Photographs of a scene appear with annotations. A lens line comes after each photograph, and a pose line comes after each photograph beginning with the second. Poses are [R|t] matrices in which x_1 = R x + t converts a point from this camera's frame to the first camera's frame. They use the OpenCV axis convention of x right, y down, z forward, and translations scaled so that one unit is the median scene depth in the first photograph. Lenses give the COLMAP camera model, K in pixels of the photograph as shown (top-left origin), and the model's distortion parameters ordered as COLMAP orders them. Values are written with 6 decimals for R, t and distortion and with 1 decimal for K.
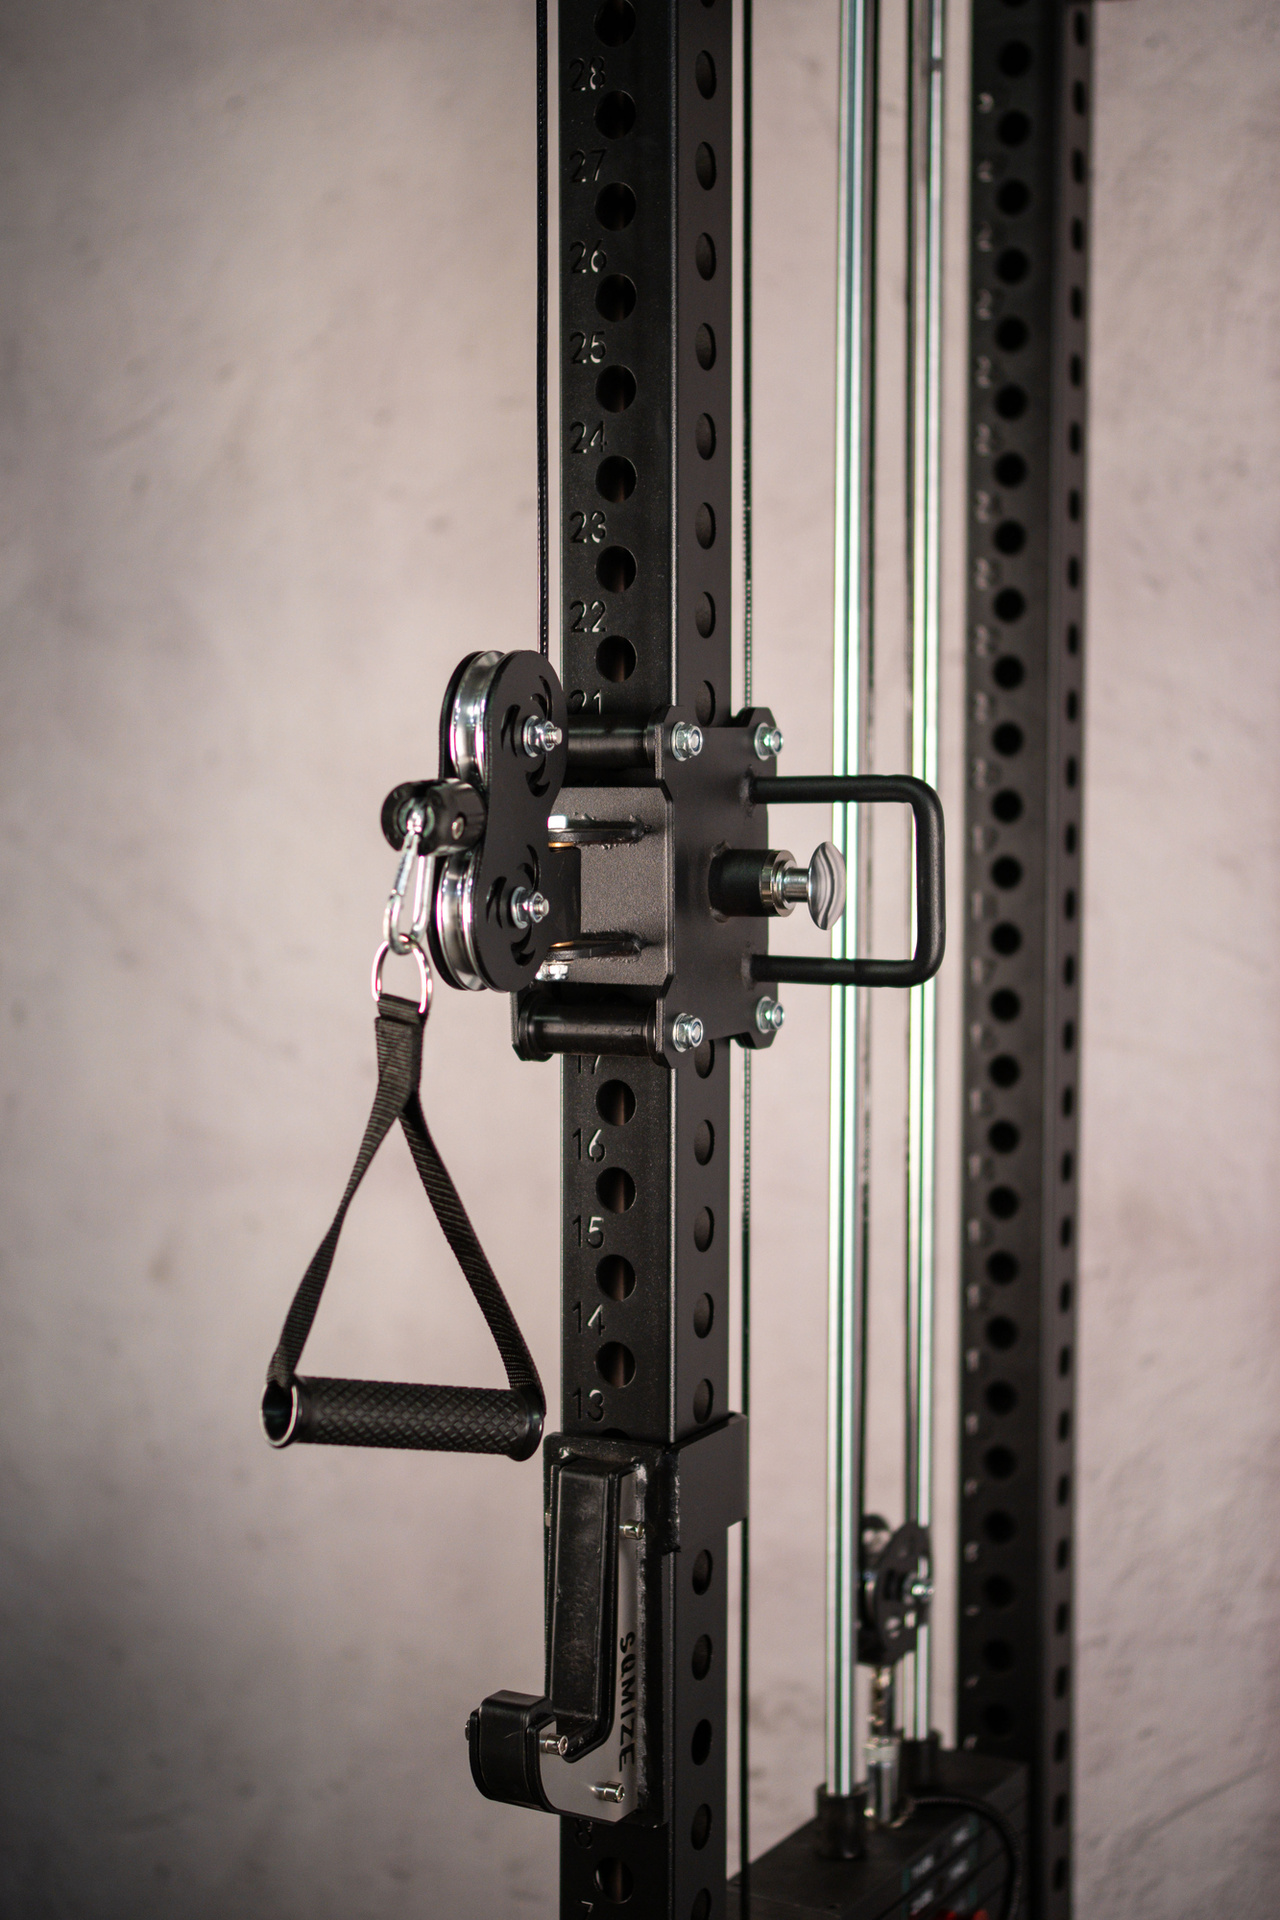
lens RADIAL K [[2712.3, 0, 640.0], [0, 2712.3, 960.0], [0, 0, 1]] dist [0.024871, 0.097777]
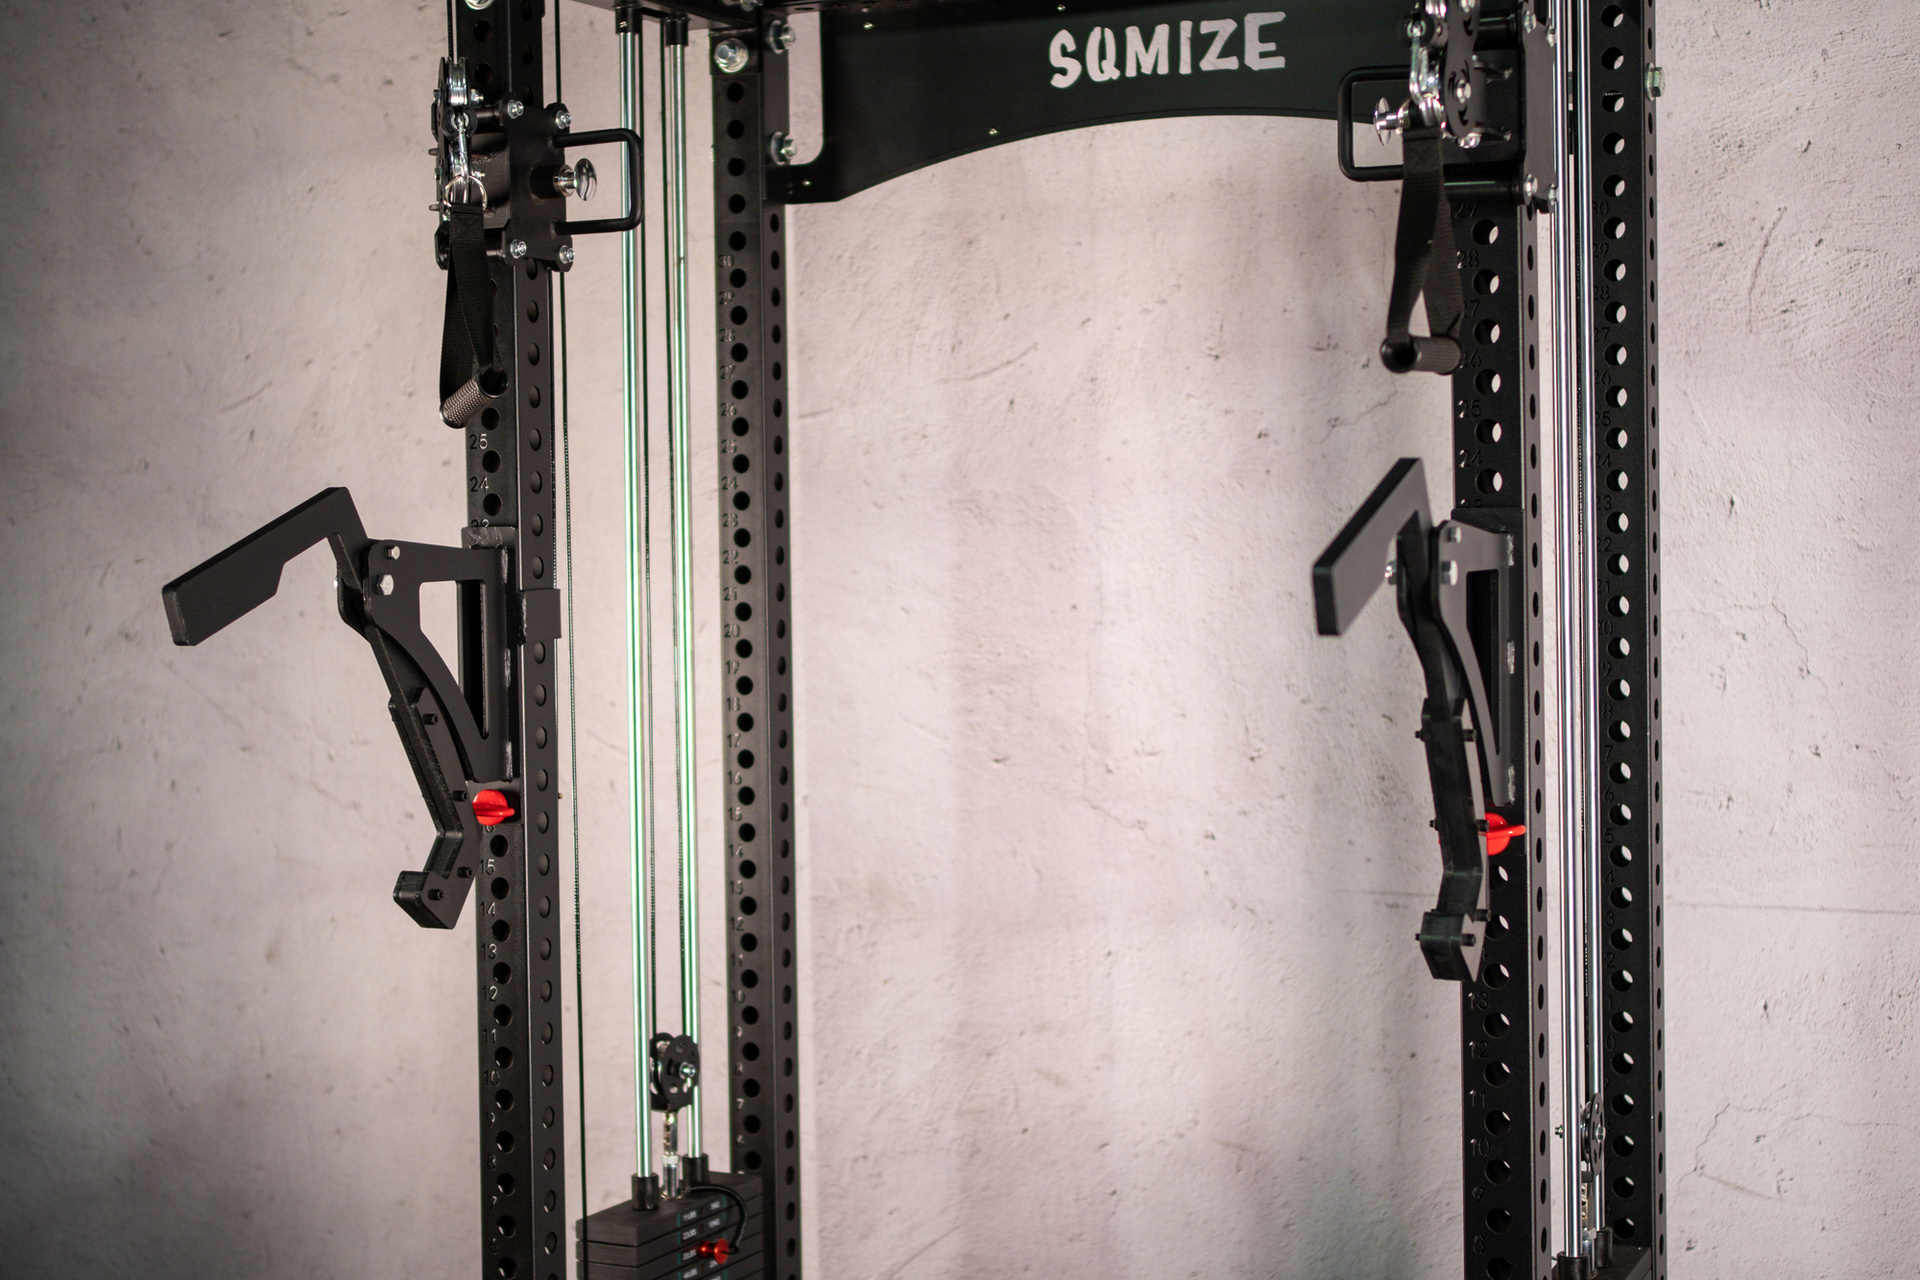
lens RADIAL K [[2886.9, 0, 960.0], [0, 2886.9, 640.0], [0, 0, 1]] dist [-0.090508, 0.176555]
pose [[0.997462, -0.018834, 0.068661, 0.155282], [0.021701, 0.998913, -0.041254, 0.021269], [-0.067810, 0.042640, 0.996787, -0.973162]]
